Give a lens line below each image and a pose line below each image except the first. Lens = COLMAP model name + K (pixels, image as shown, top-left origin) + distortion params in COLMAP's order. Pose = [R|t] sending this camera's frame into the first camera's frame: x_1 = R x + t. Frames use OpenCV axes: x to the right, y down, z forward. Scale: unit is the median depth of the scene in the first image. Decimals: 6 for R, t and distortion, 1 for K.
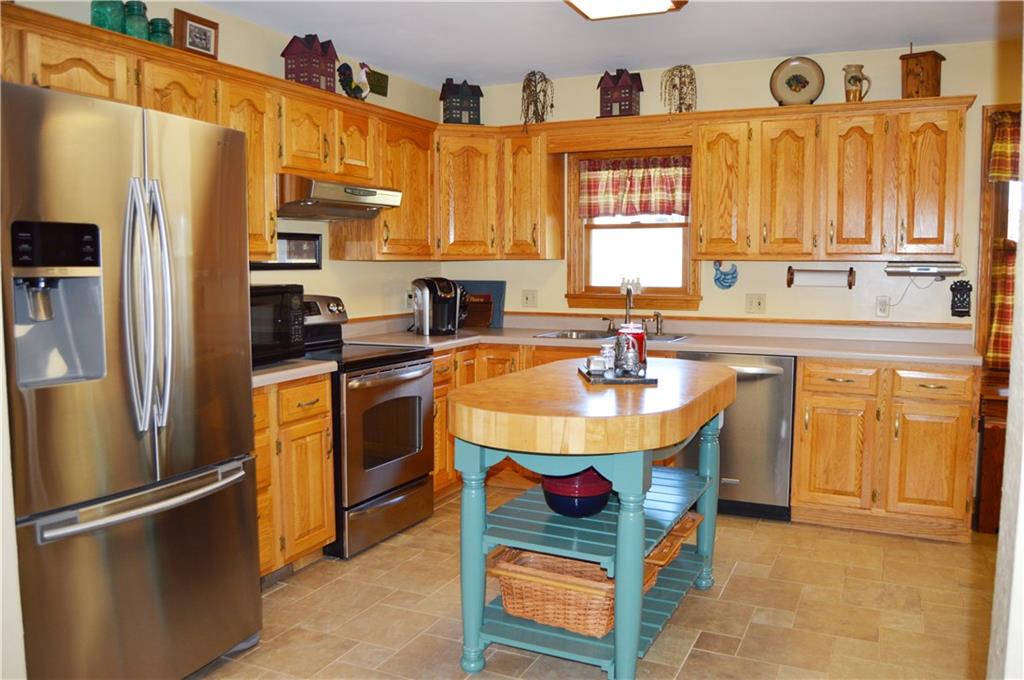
lens RADIAL K [[811.8, 0, 516.3], [0, 811.8, 330.1], [0, 0, 1]] dist [-0.082343, 0.020847]
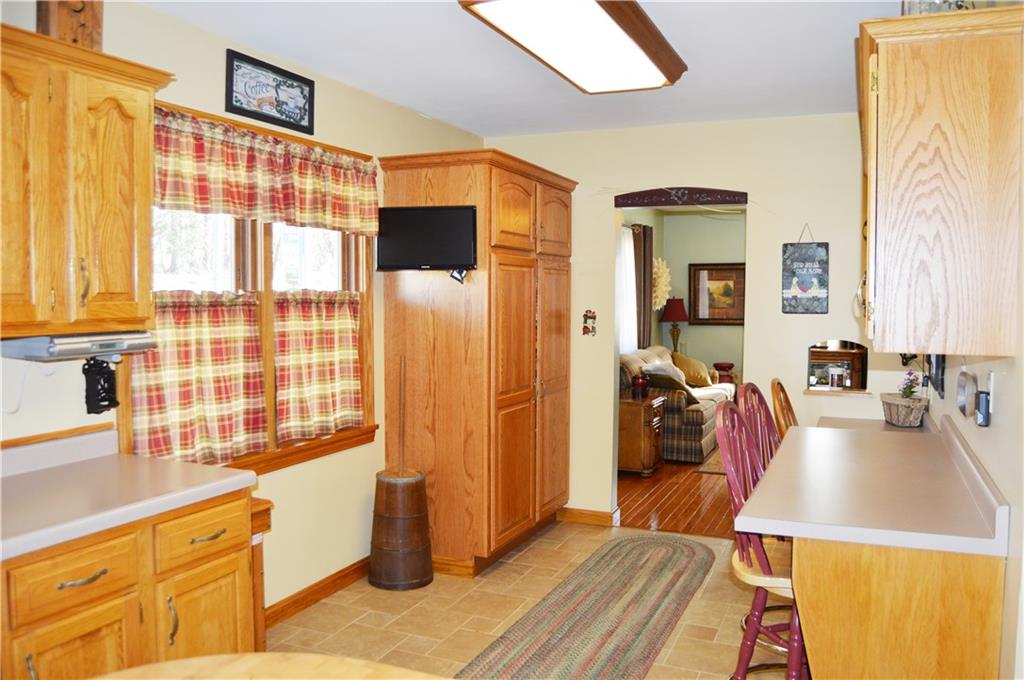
lens RADIAL K [[811.8, 0, 509.5], [0, 811.8, 335.5], [0, 0, 1]] dist [-0.082343, 0.020847]
pose [[-0.017971, -0.060112, 0.998030, -0.082079], [0.079877, 0.994914, 0.061363, -0.094675], [-0.996643, 0.080822, -0.013078, 0.697313]]
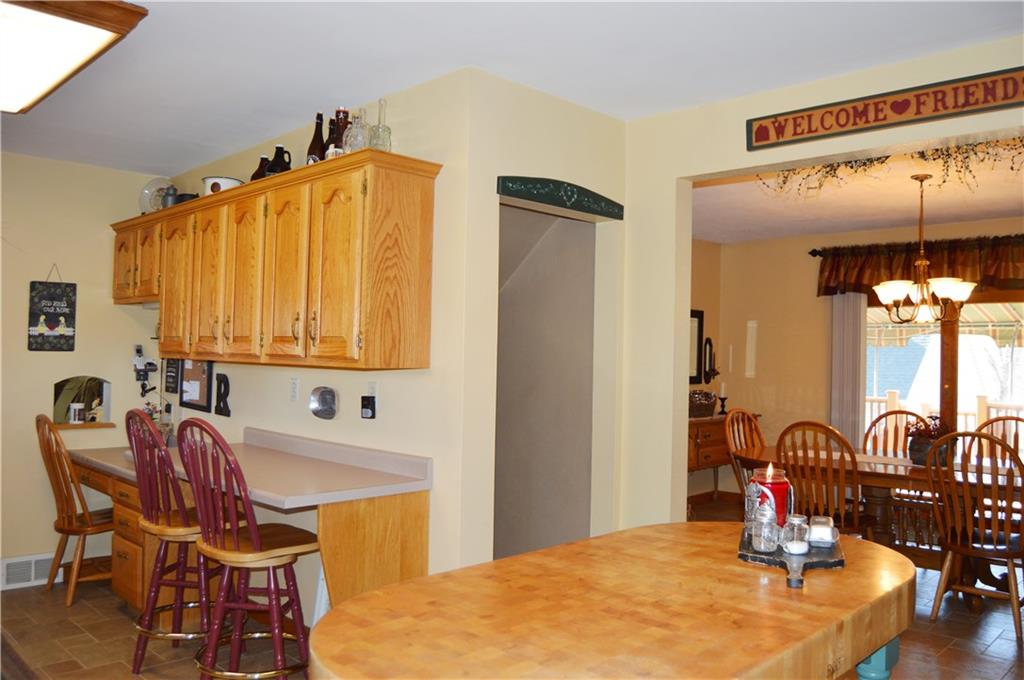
lens RADIAL K [[811.8, 0, 514.0], [0, 811.8, 345.5], [0, 0, 1]] dist [-0.082343, 0.020847]
pose [[-0.941206, -0.020171, 0.337231, 0.022467], [0.004892, 0.997298, 0.073304, -0.110651], [-0.337798, 0.070644, -0.938564, 1.102794]]
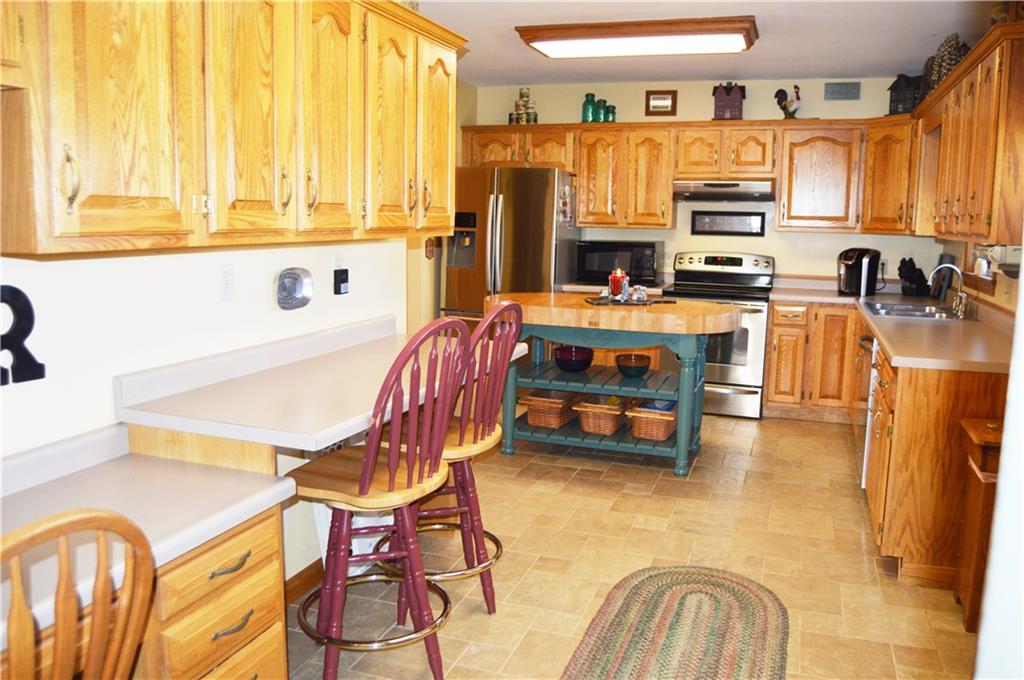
lens RADIAL K [[811.8, 0, 510.4], [0, 811.8, 337.8], [0, 0, 1]] dist [-0.082343, 0.020847]
pose [[0.077580, 0.144274, -0.986492, 1.222478], [-0.092530, 0.986245, 0.136961, -0.053360], [0.992683, 0.080655, 0.089863, 0.464763]]
